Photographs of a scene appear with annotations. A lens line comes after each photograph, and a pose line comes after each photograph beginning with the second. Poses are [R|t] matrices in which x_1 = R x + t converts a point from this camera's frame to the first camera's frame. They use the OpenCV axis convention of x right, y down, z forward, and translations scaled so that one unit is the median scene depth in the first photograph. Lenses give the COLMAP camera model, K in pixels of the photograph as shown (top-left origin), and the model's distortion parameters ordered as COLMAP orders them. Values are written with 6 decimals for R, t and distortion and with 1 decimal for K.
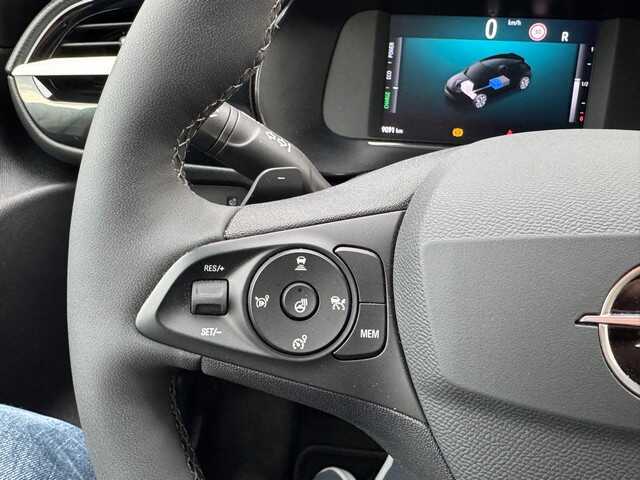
lens RADIAL K [[550.1, 0, 297.9], [0, 550.1, 239.6], [0, 0, 1]] dist [-0.005109, -0.003169]
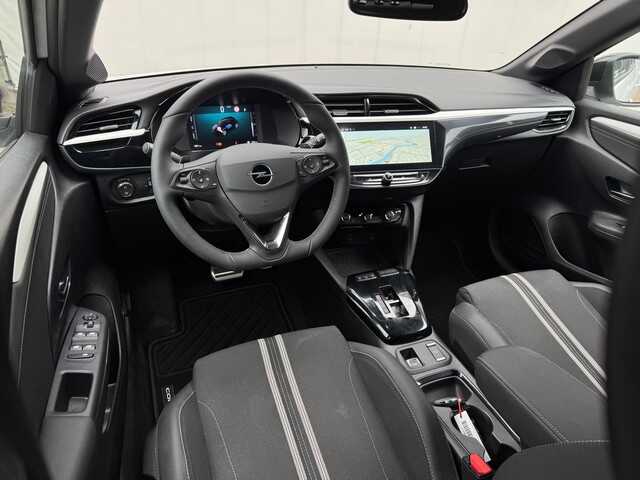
lens RADIAL K [[457.3, 0, 320.0], [0, 457.3, 240.0], [0, 0, 1]] dist [0.078907, -0.123373]
pose [[0.871762, -0.222967, 0.436254, -0.759168], [0.217124, 0.974047, 0.063954, 0.468320], [-0.439191, 0.038968, 0.897548, -2.520731]]
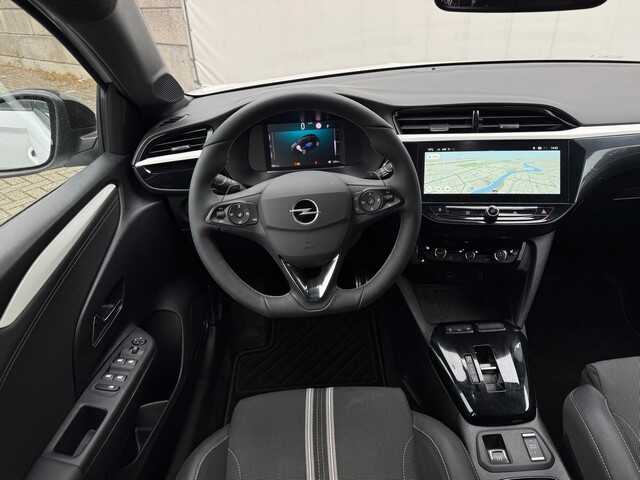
lens RADIAL K [[457.3, 0, 320.0], [0, 457.3, 240.0], [0, 0, 1]] dist [0.078907, -0.123373]
pose [[0.984632, -0.145996, 0.095842, 0.203540], [0.144674, 0.989264, 0.020646, 0.259775], [-0.097828, -0.006463, 0.995182, -2.216336]]
